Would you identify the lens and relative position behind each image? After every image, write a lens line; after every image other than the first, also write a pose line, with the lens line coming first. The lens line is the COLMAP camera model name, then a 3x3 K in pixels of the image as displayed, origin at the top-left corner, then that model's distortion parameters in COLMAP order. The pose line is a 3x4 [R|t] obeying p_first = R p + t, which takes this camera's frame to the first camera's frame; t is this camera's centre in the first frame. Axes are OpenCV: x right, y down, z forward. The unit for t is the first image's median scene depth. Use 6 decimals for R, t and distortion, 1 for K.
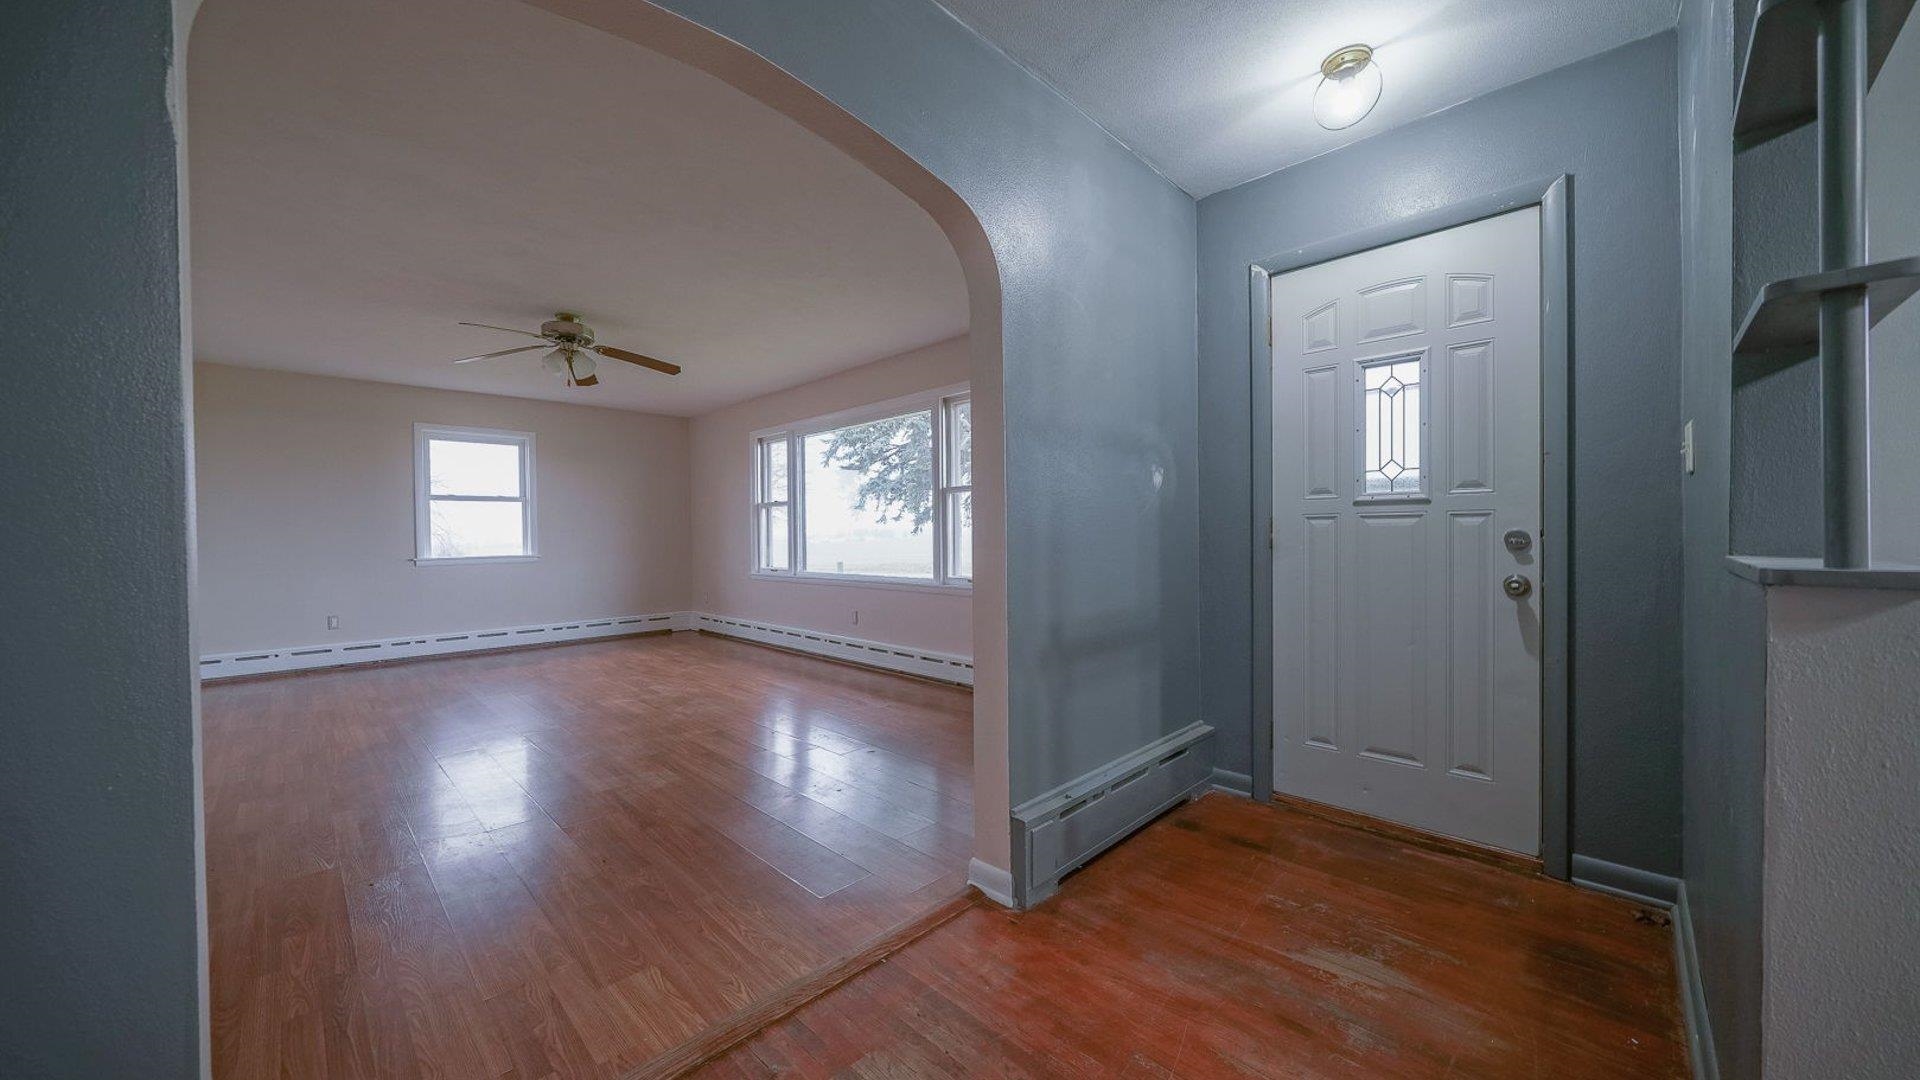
lens RADIAL K [[679.1, 0, 956.4], [0, 679.1, 543.6], [0, 0, 1]] dist [-0.000227, 0.000047]
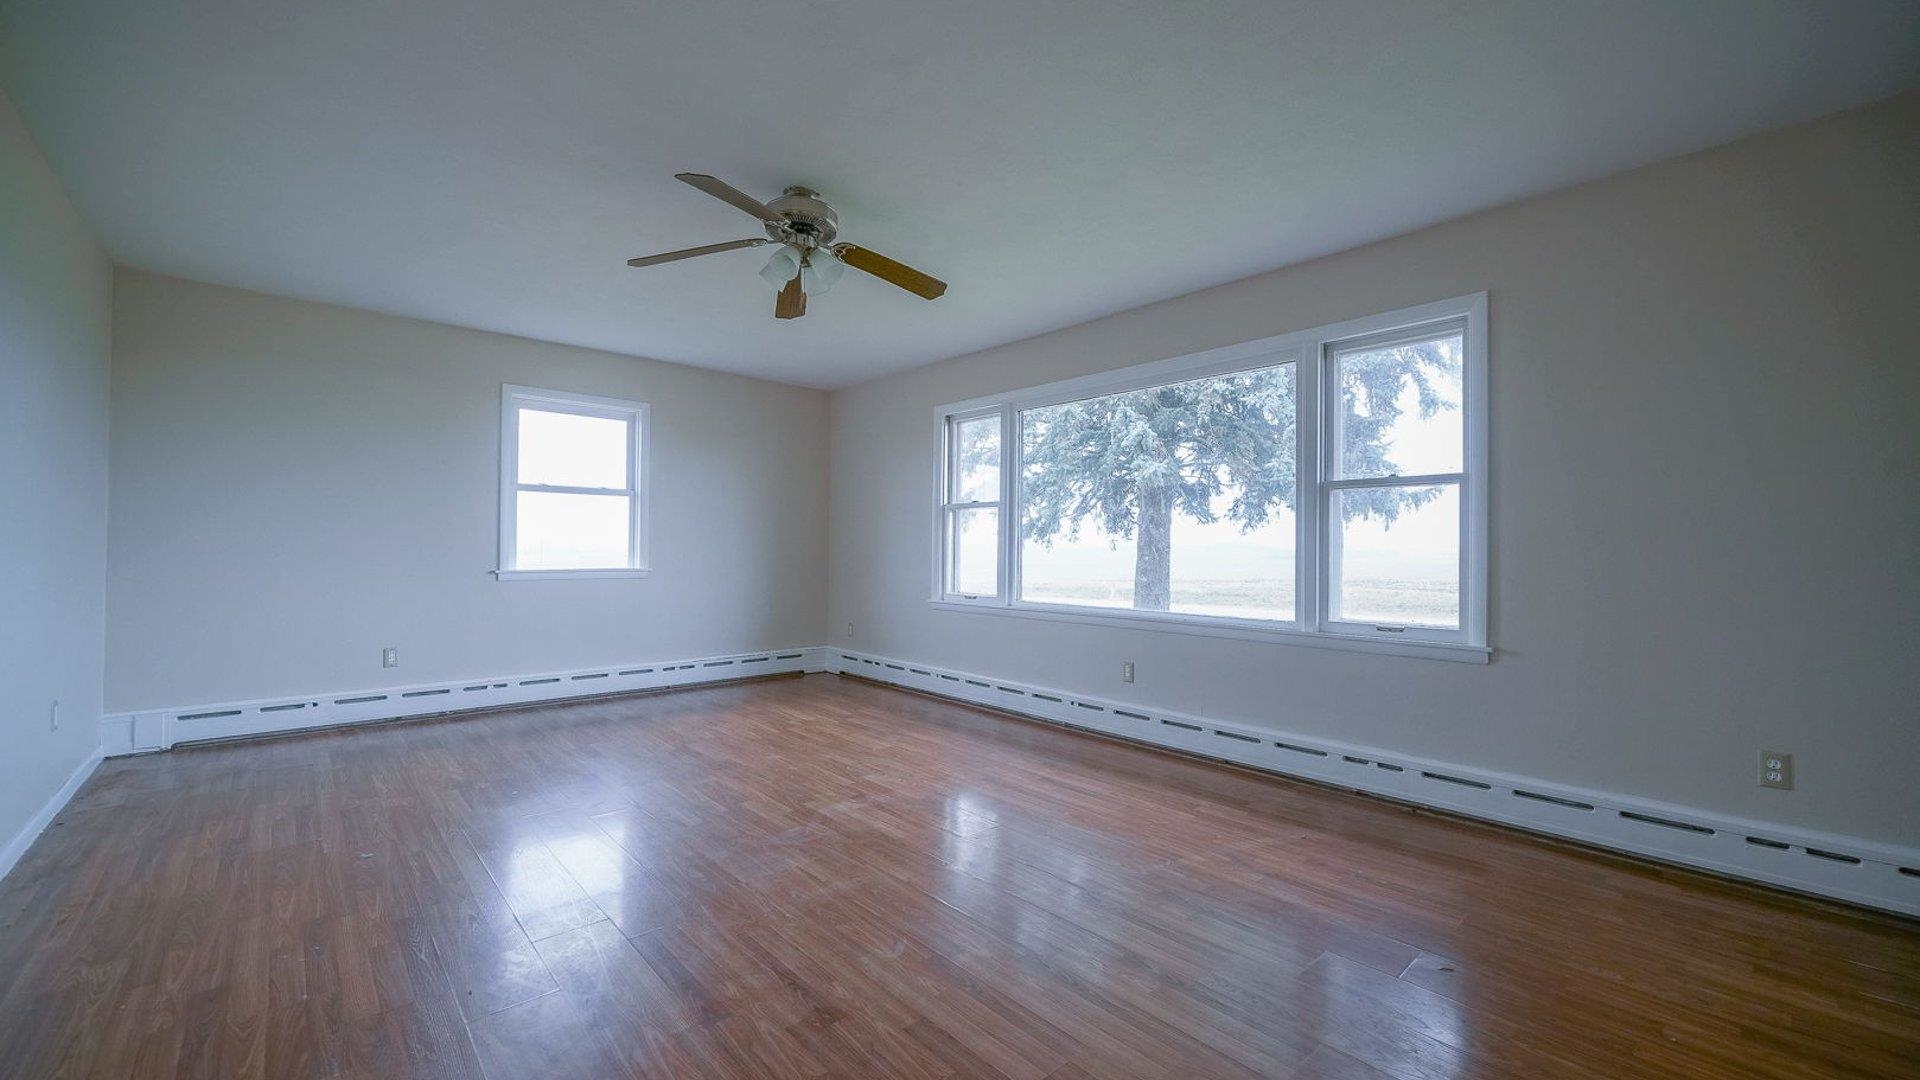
lens RADIAL K [[752.7, 0, 966.3], [0, 752.7, 541.6], [0, 0, 1]] dist [-0.000857, -0.000026]
pose [[0.998510, 0.021228, -0.050266, -0.241988], [-0.022555, 0.999408, -0.025976, 0.001328], [0.049685, 0.027071, 0.998398, 0.208080]]
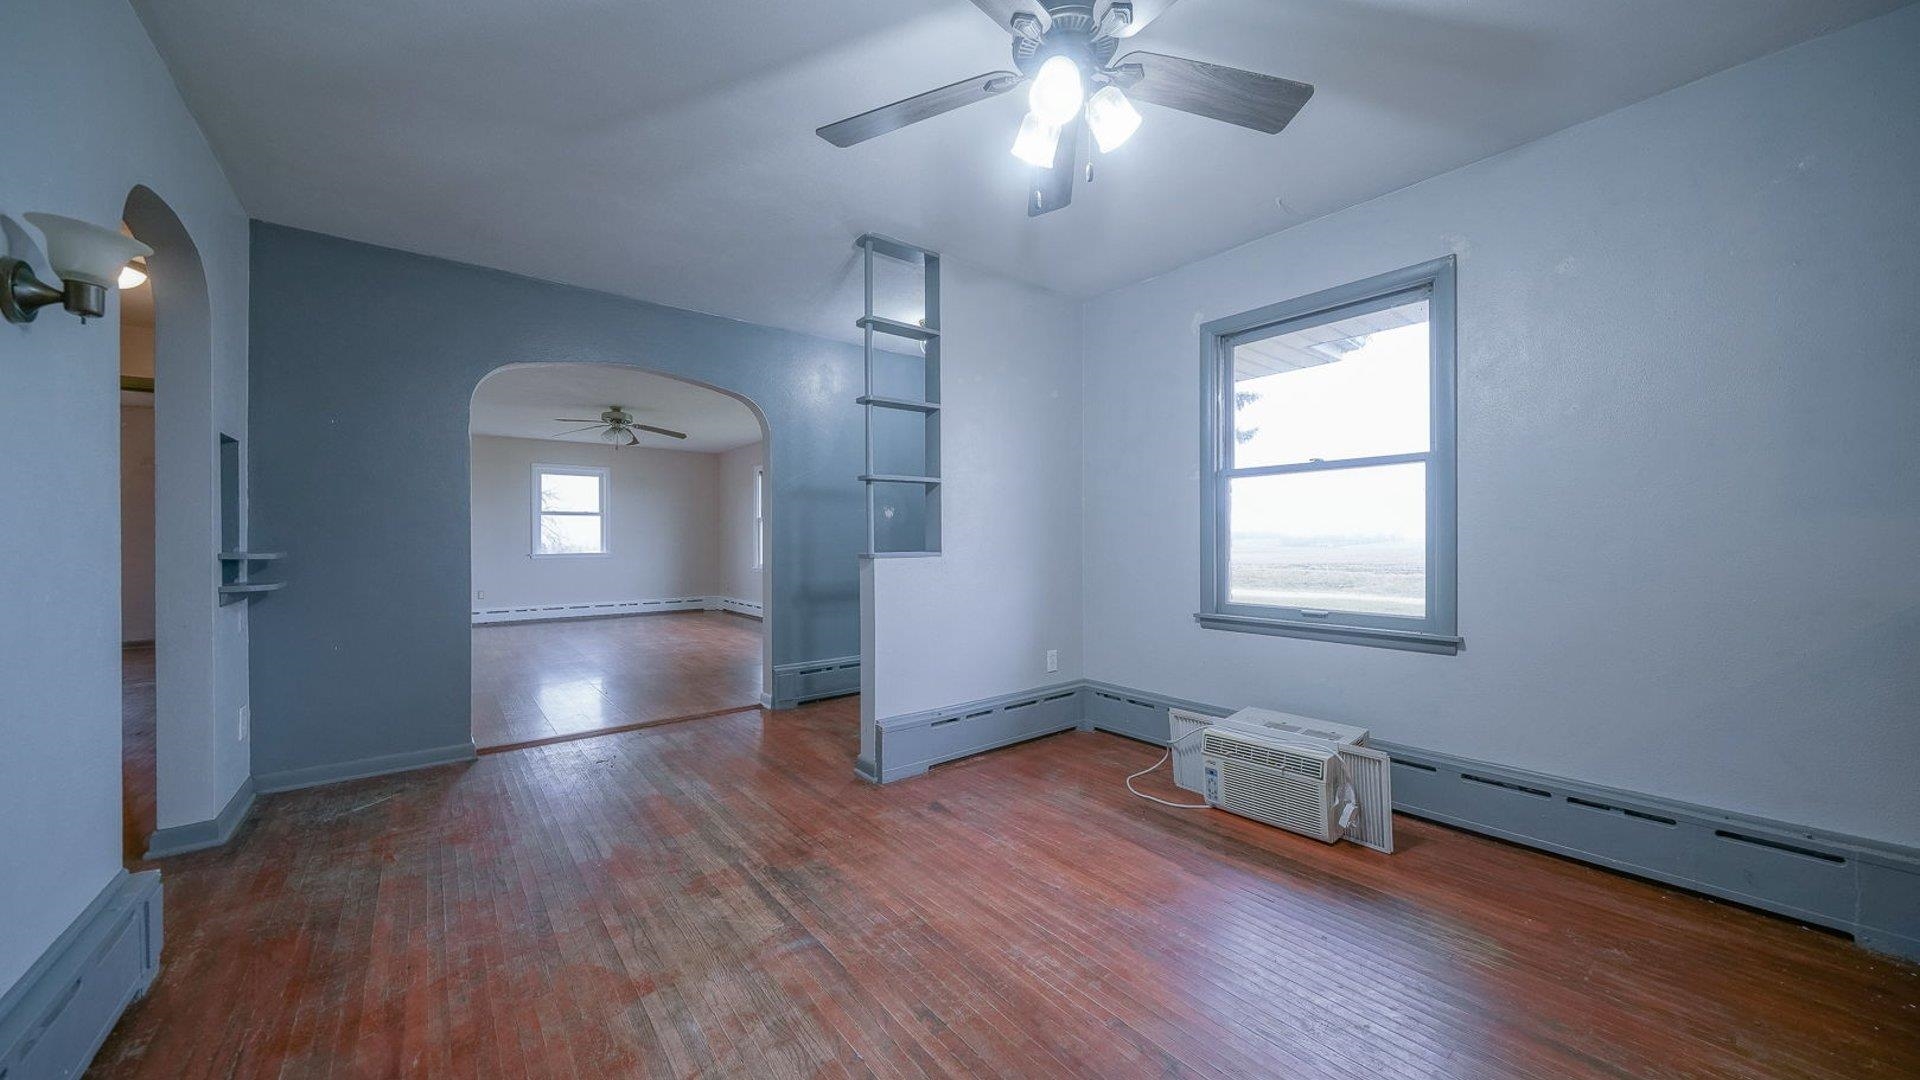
lens RADIAL K [[666.0, 0, 956.0], [0, 666.0, 539.7], [0, 0, 1]] dist [-0.002940, -0.000058]
pose [[0.994006, 0.007187, -0.109093, 0.275374], [-0.008493, 0.999898, -0.011518, -0.001052], [0.108999, 0.012375, 0.993965, -0.333507]]
